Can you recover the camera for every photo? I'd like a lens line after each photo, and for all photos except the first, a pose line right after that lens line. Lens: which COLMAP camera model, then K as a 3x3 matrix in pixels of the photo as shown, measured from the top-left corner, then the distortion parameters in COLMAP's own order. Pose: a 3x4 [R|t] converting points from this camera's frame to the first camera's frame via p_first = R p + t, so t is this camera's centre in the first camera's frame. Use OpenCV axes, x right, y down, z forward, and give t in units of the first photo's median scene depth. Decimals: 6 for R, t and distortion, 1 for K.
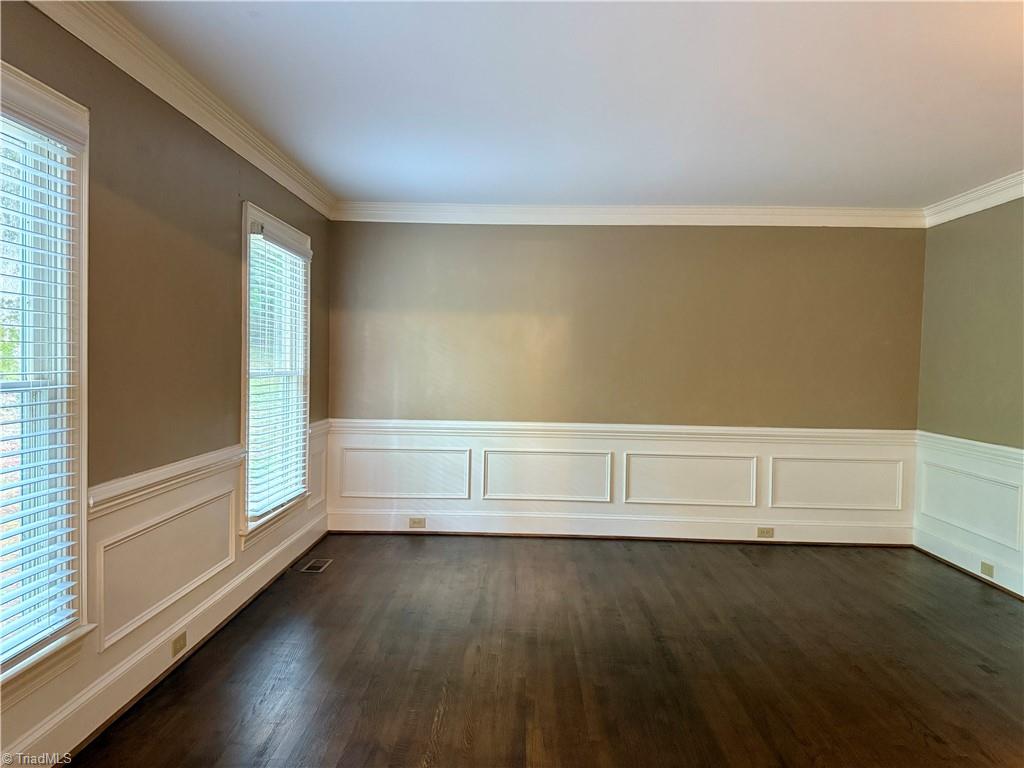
lens RADIAL K [[712.6, 0, 505.8], [0, 712.6, 385.4], [0, 0, 1]] dist [0.146972, -0.282264]
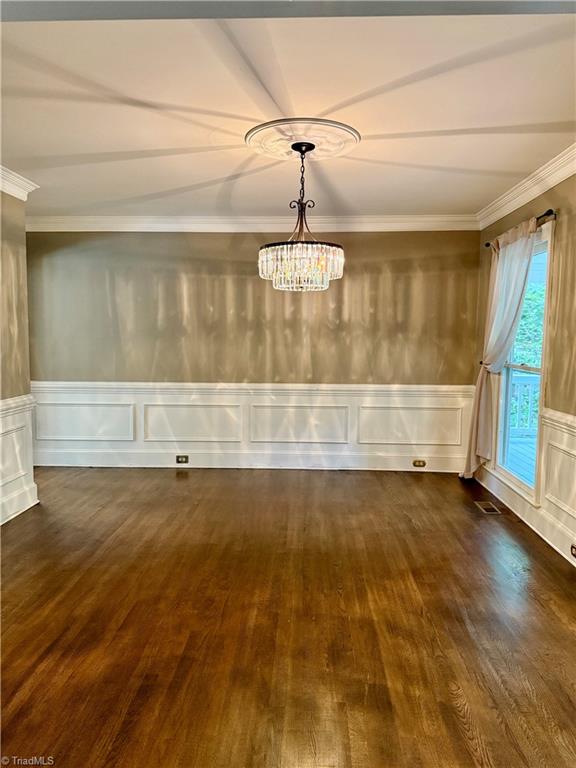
lens RADIAL K [[534.5, 0, 288.0], [0, 534.5, 384.0], [0, 0, 1]] dist [0.146972, -0.282264]
pose [[0.999801, -0.013445, -0.014760, 0.265370], [0.014182, 0.998599, 0.050978, 0.005525], [0.014054, -0.051177, 0.998591, -0.003342]]
